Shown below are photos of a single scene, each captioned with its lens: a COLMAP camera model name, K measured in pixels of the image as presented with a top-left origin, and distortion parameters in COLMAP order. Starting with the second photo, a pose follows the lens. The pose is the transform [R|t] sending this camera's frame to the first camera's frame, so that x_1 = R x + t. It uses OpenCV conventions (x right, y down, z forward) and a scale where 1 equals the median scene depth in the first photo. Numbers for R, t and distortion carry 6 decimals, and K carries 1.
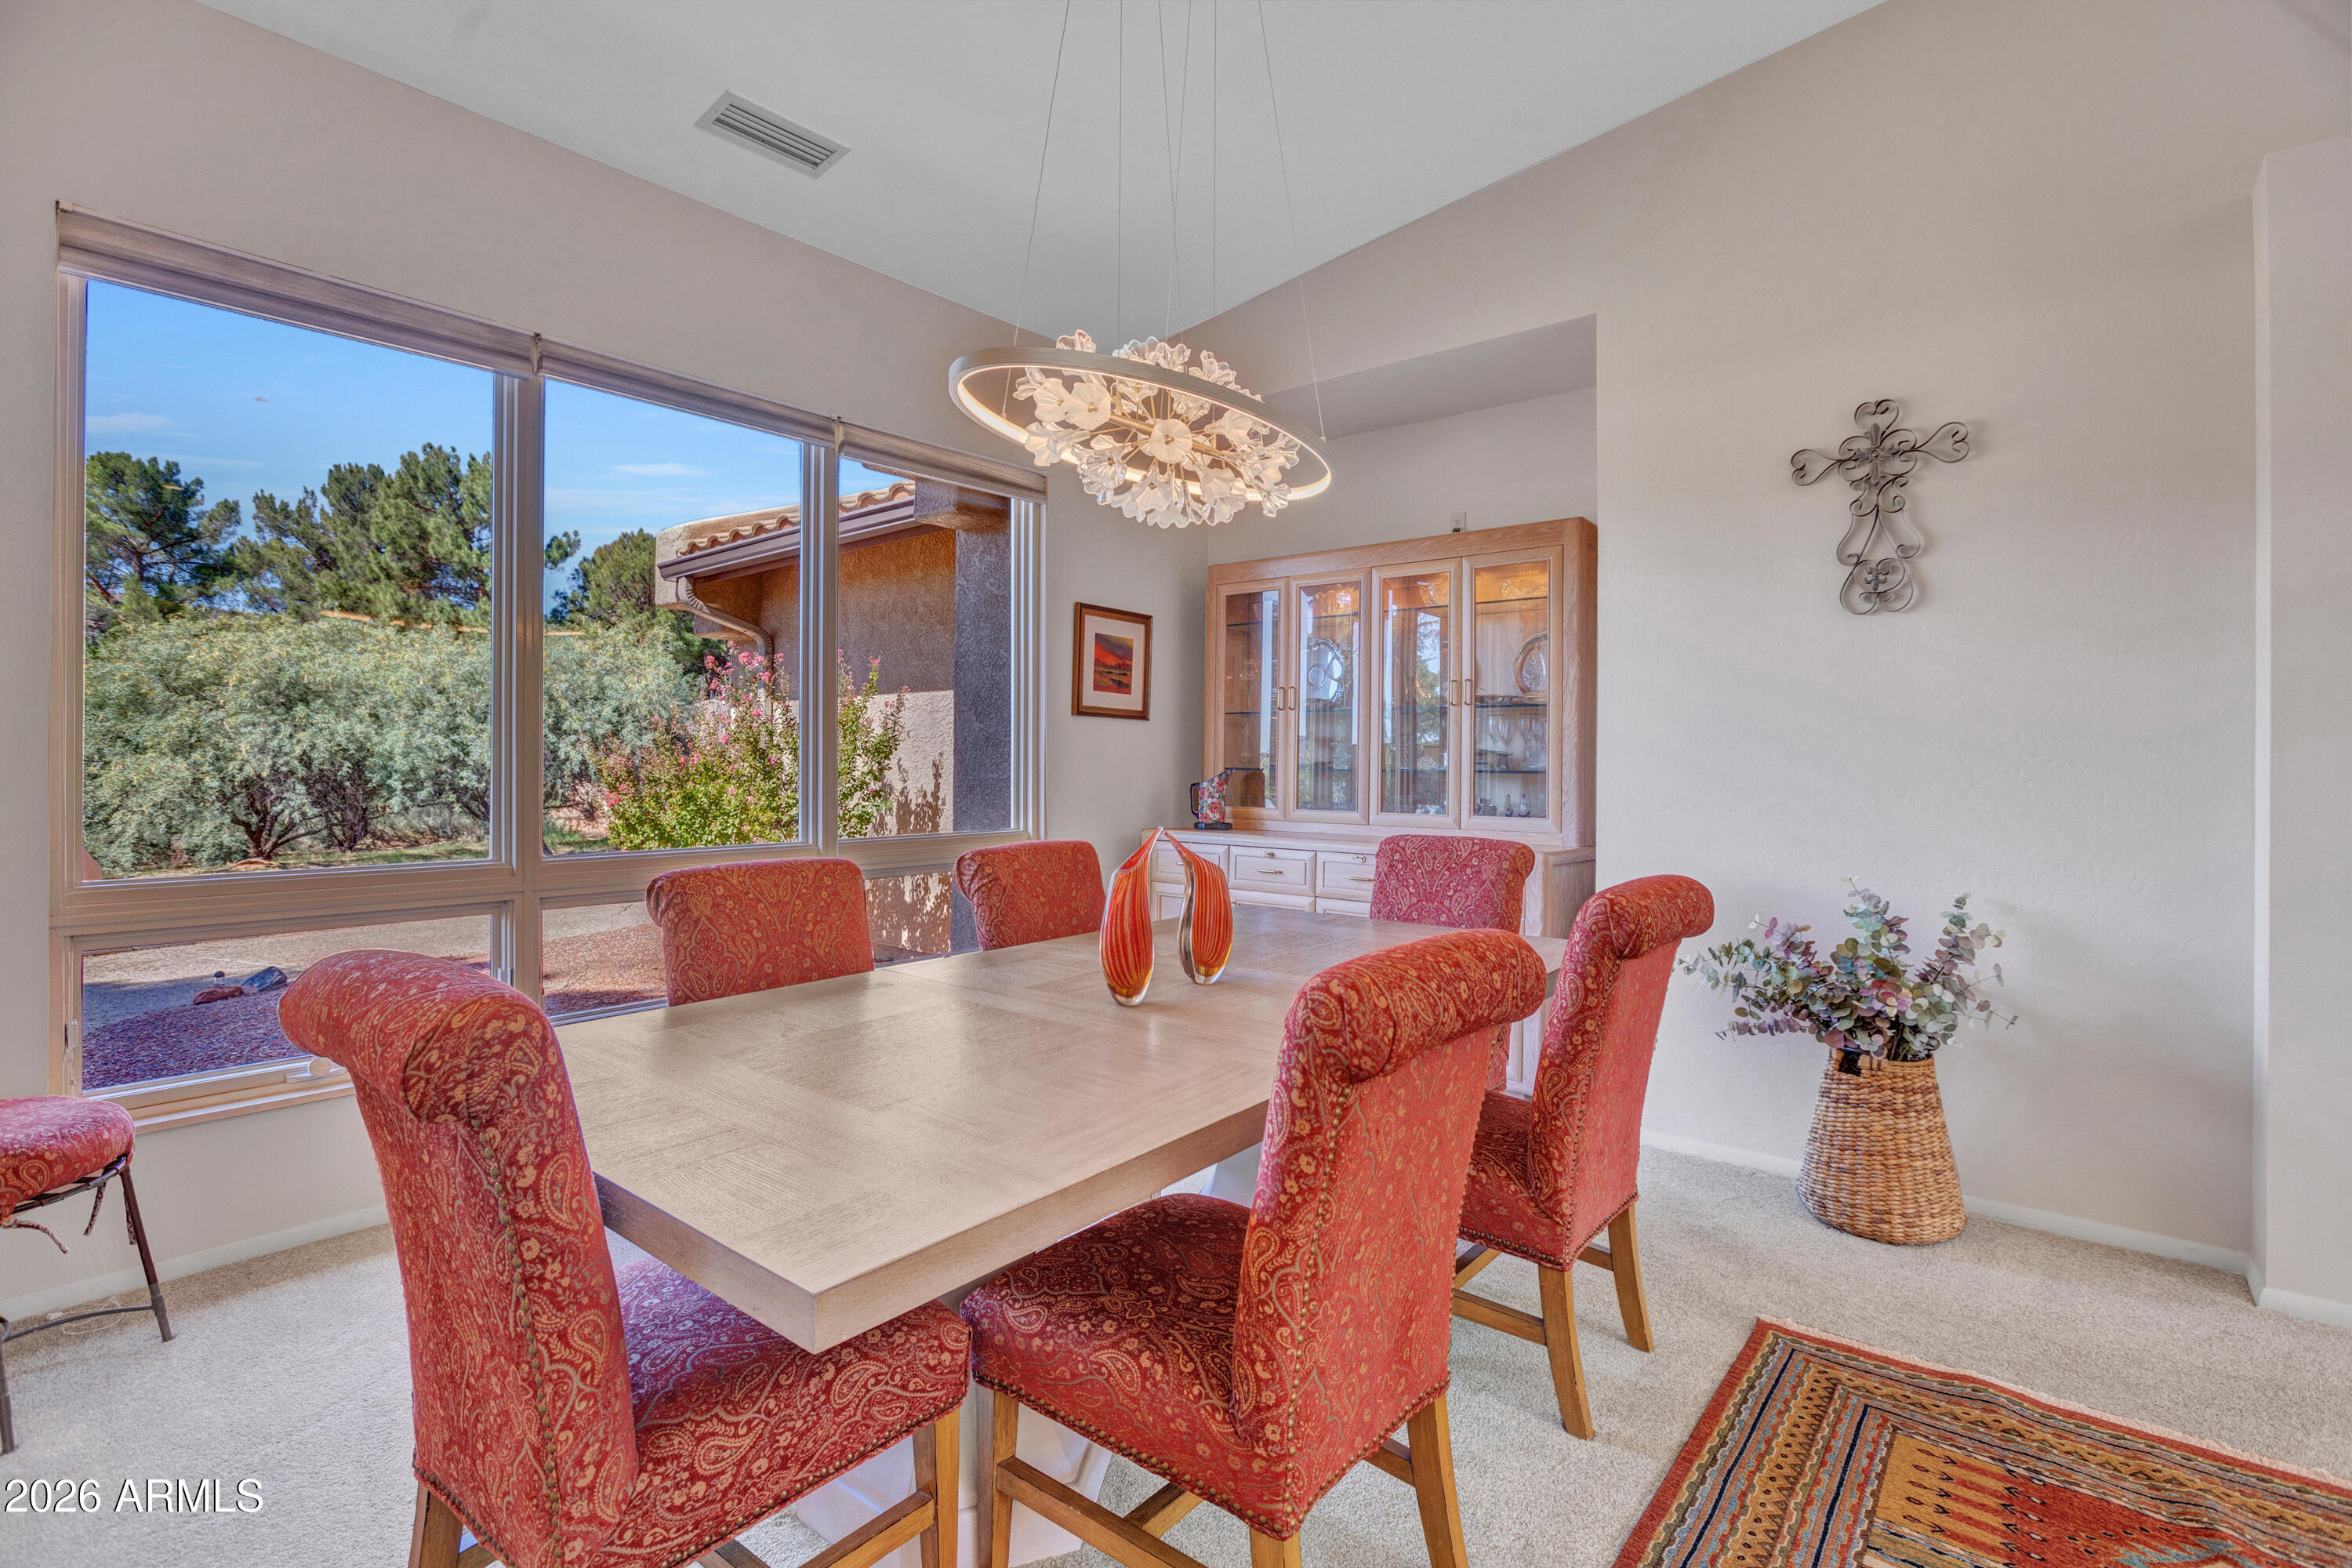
lens RADIAL K [[1108.9, 0, 1219.2], [0, 1108.9, 784.7], [0, 0, 1]] dist [-0.045744, 0.000070]
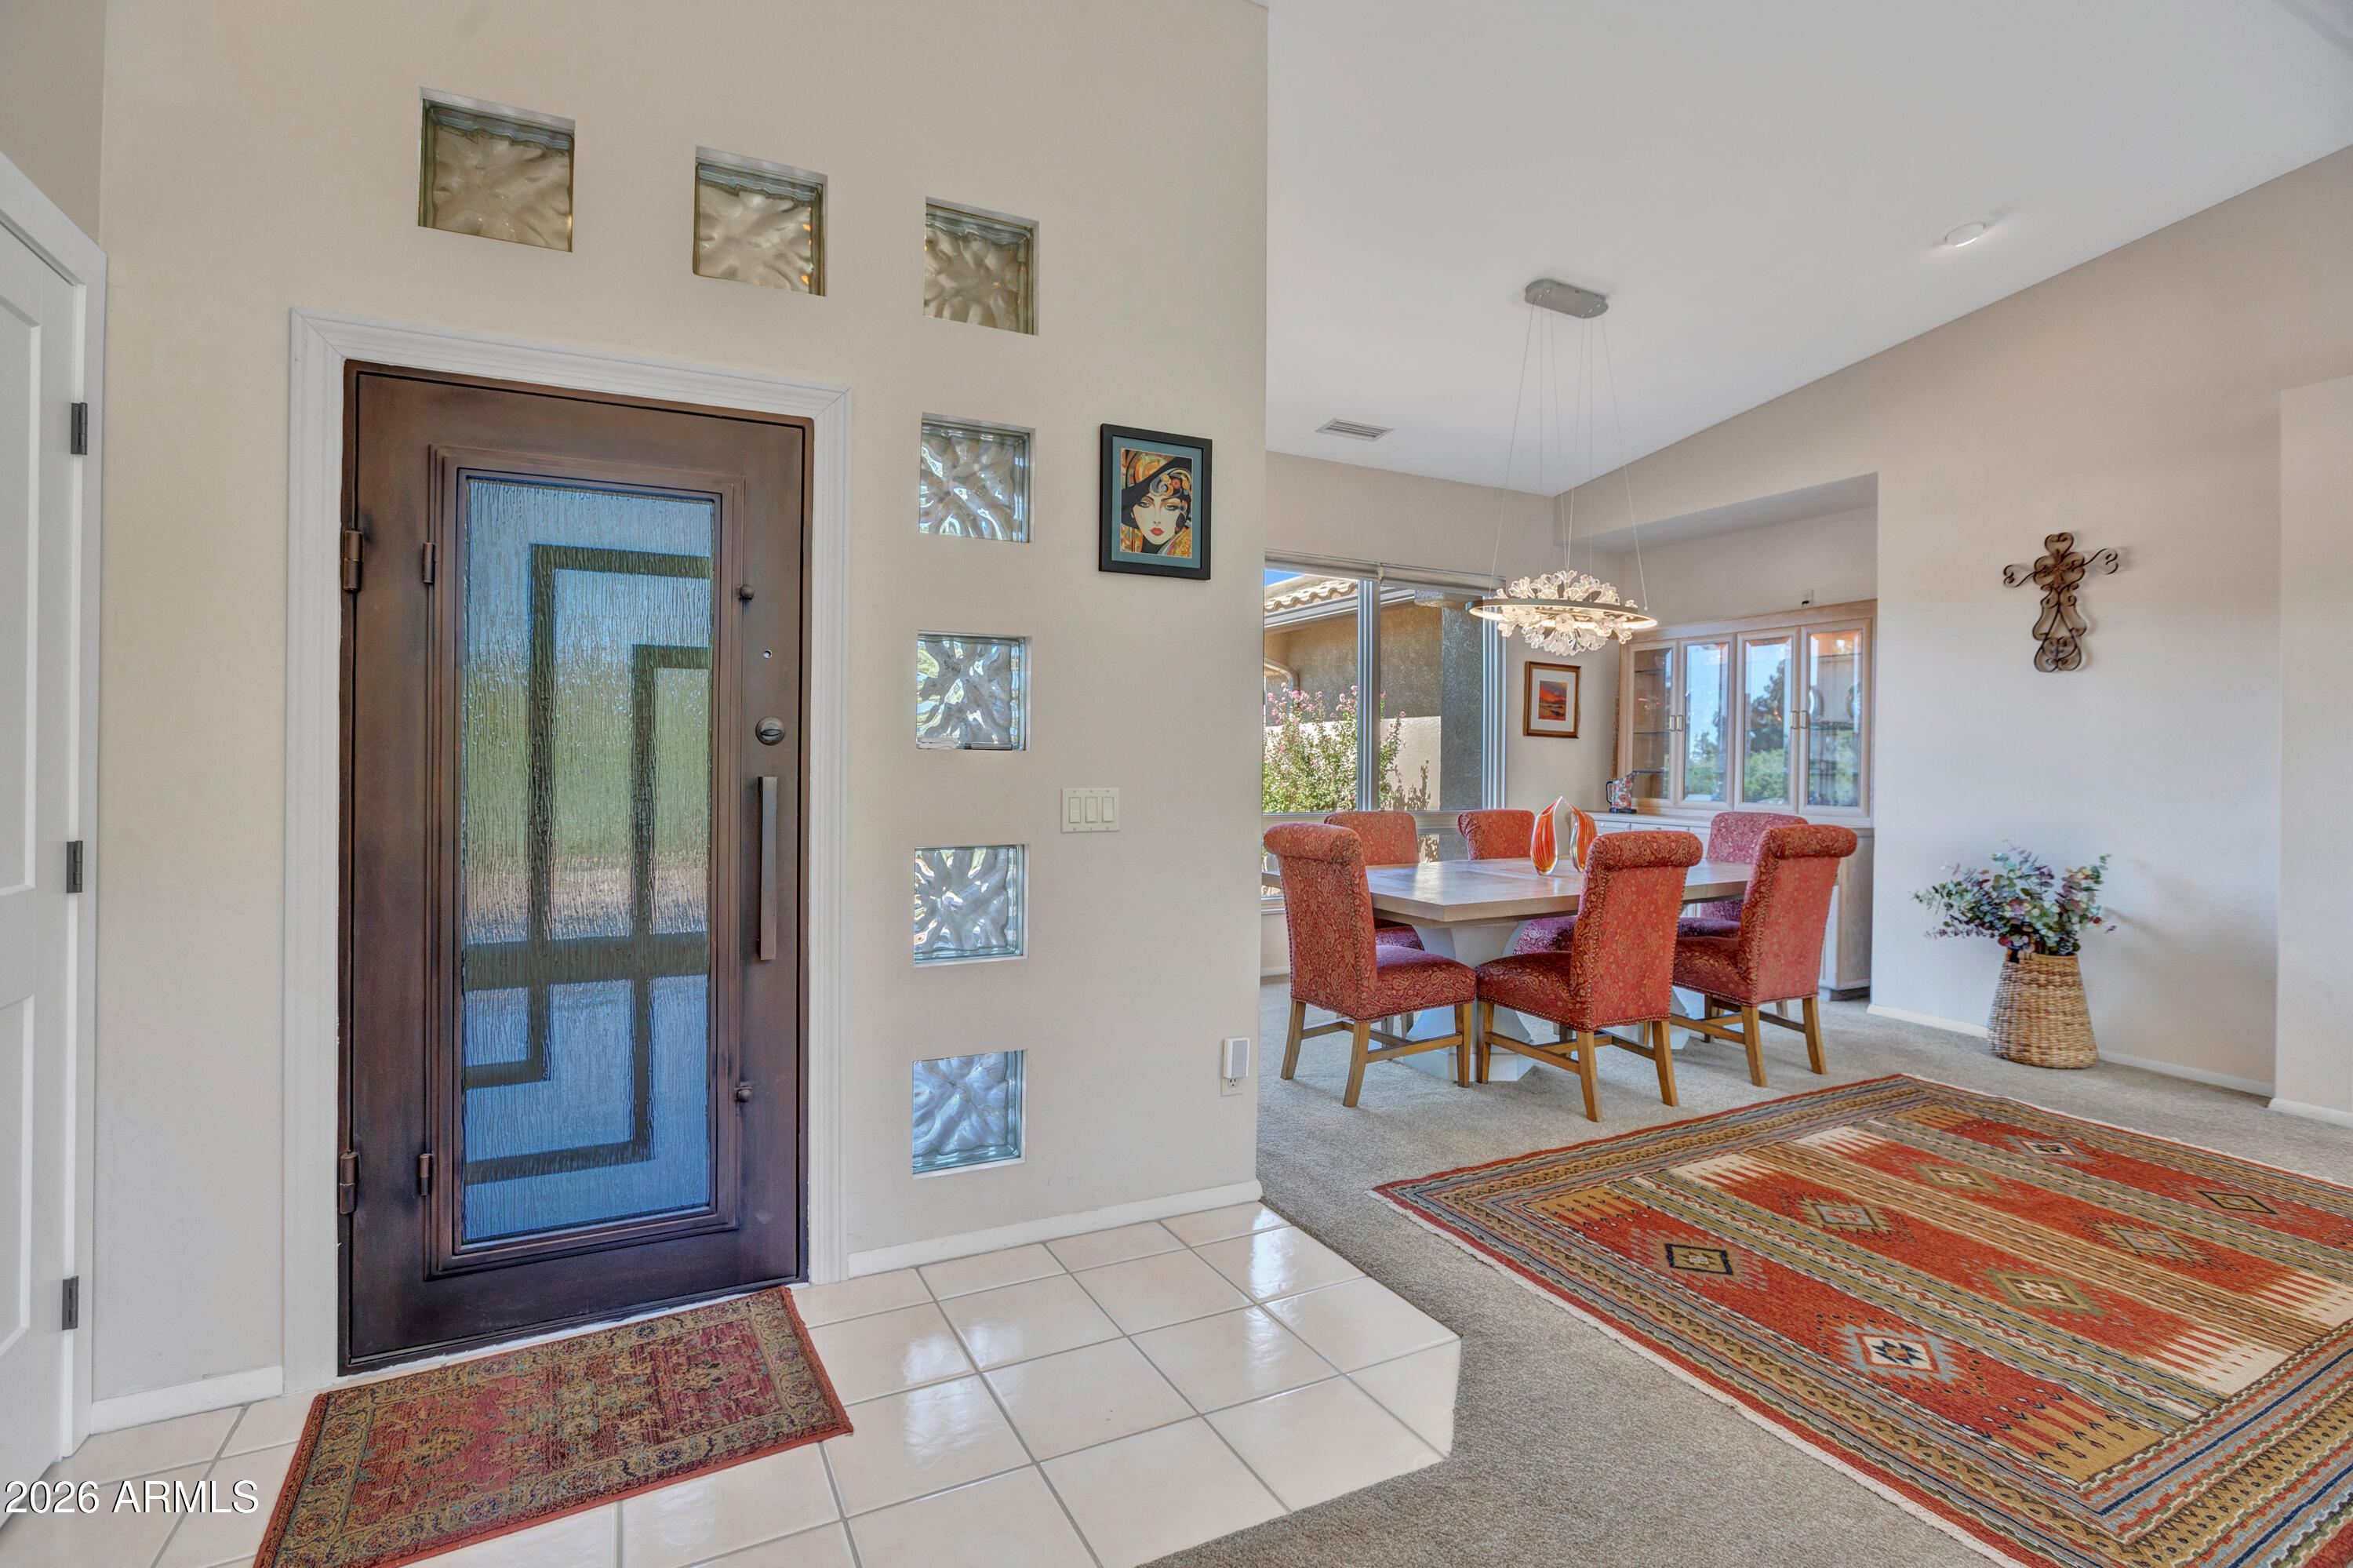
lens RADIAL K [[1111.8, 0, 1162.6], [0, 1111.8, 770.0], [0, 0, 1]] dist [-0.048740, 0.014195]
pose [[0.899073, 0.005756, -0.437760, 0.134027], [-0.012854, 0.999830, -0.013254, 0.016792], [0.437609, 0.017544, 0.898994, -0.896607]]
